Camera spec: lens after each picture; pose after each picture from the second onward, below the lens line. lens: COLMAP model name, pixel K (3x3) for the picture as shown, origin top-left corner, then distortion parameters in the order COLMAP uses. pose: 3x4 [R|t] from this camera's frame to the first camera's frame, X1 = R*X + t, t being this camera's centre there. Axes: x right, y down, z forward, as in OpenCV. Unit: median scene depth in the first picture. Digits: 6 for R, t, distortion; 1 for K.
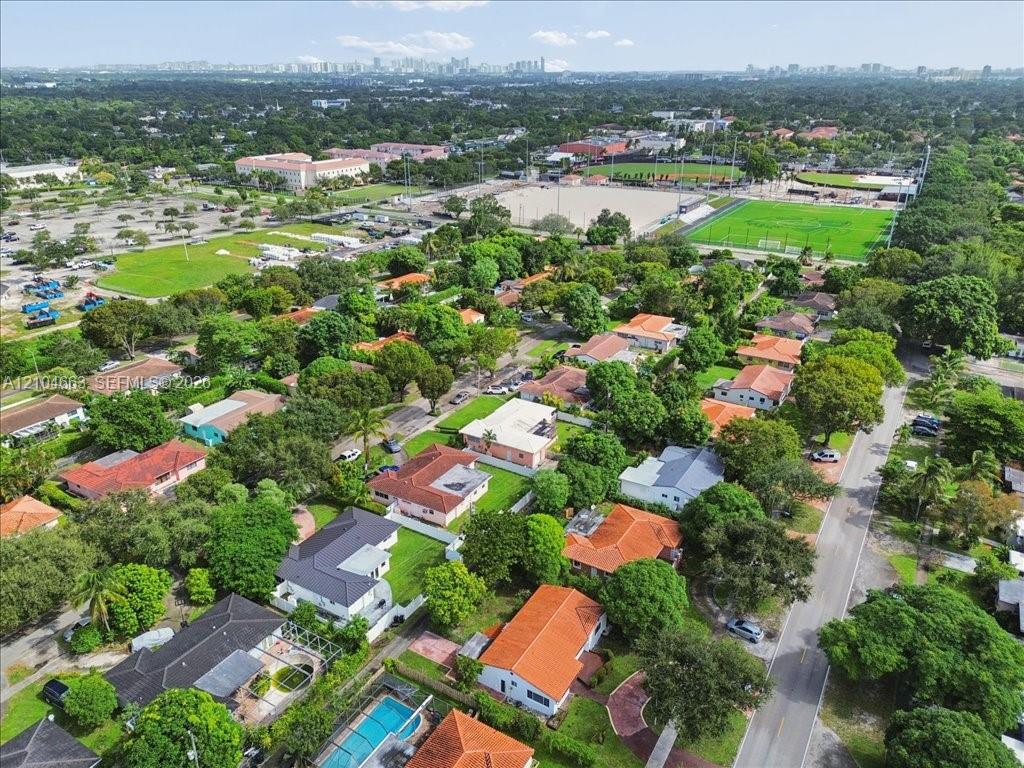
lens RADIAL K [[722.5, 0, 509.9], [0, 722.5, 381.3], [0, 0, 1]] dist [0.050763, -0.011542]
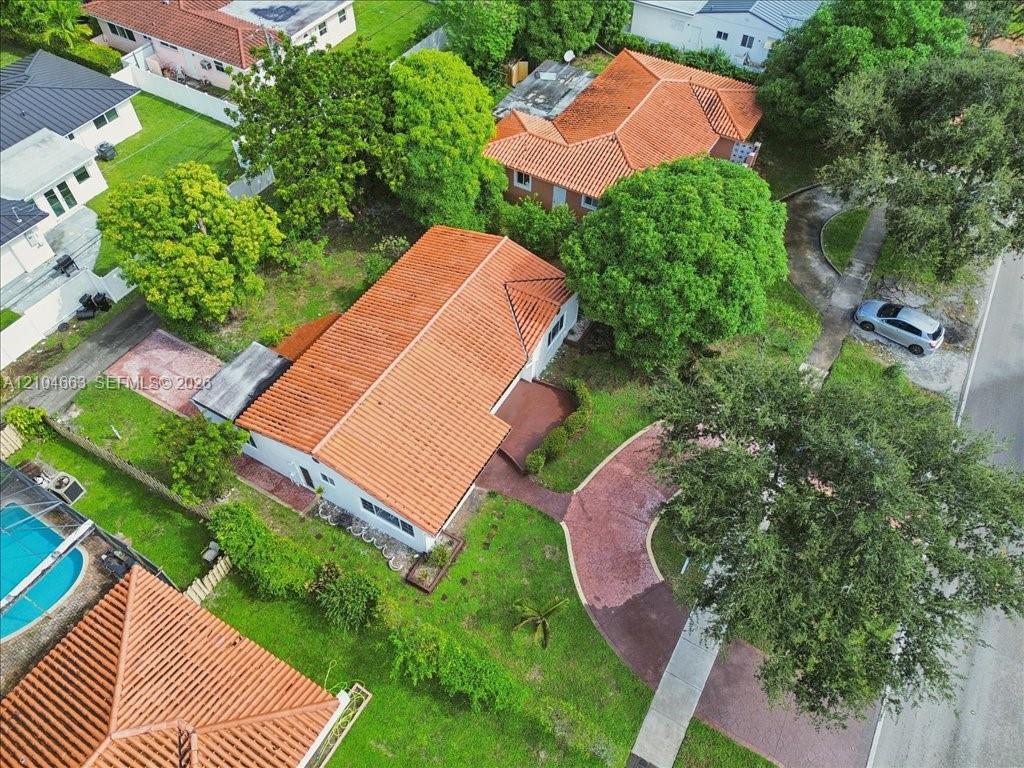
lens RADIAL K [[722.5, 0, 512.9], [0, 722.5, 383.5], [0, 0, 1]] dist [0.050763, -0.011542]
pose [[0.999833, -0.004544, 0.017720, 0.084551], [-0.004514, 0.877420, 0.479703, 0.160537], [-0.017728, -0.479702, 0.877252, 0.593406]]
